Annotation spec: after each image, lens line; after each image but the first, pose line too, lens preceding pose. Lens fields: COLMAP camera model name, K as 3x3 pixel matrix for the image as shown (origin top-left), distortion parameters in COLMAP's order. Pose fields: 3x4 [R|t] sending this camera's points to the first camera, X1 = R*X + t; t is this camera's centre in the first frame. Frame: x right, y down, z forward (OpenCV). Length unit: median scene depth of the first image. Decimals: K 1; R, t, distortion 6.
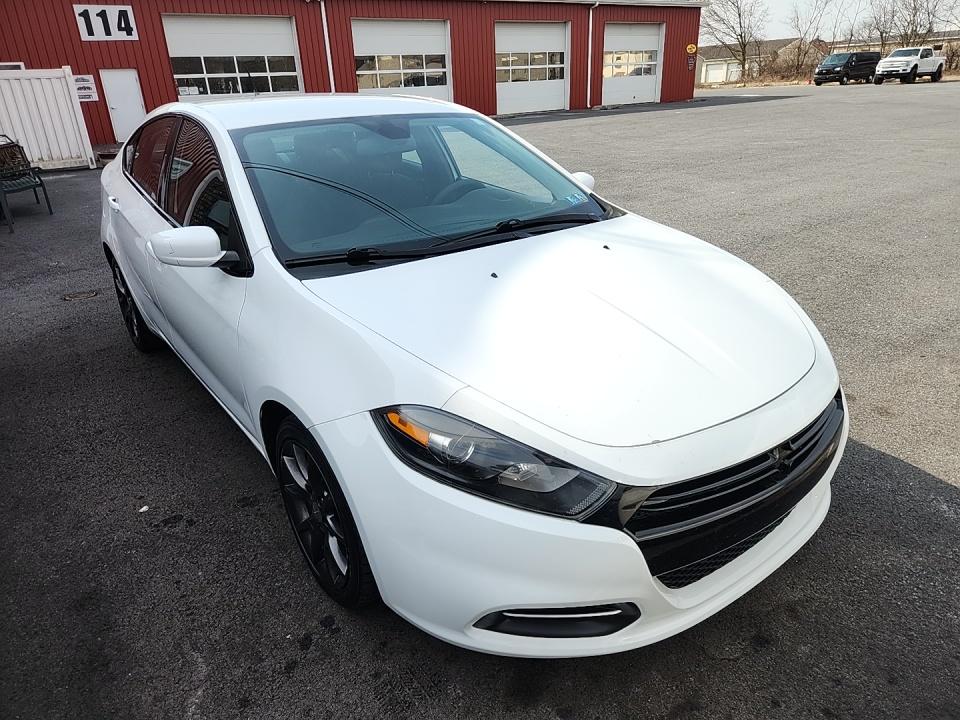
lens RADIAL K [[646.4, 0, 483.9], [0, 646.4, 360.4], [0, 0, 1]] dist [0.070604, -0.061816]
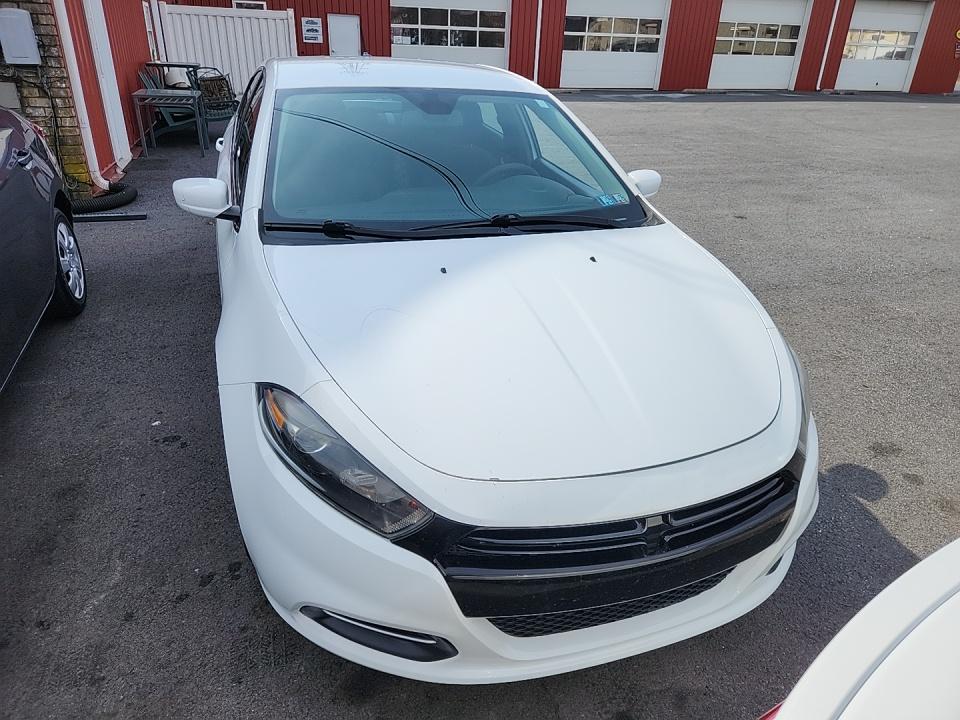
lens RADIAL K [[646.4, 0, 483.9], [0, 646.4, 360.4], [0, 0, 1]] dist [0.070604, -0.061816]
pose [[0.948944, 0.198591, -0.245085, 0.162098], [-0.186403, 0.979817, 0.072204, -0.039114], [0.254477, -0.022833, 0.966809, 0.038659]]
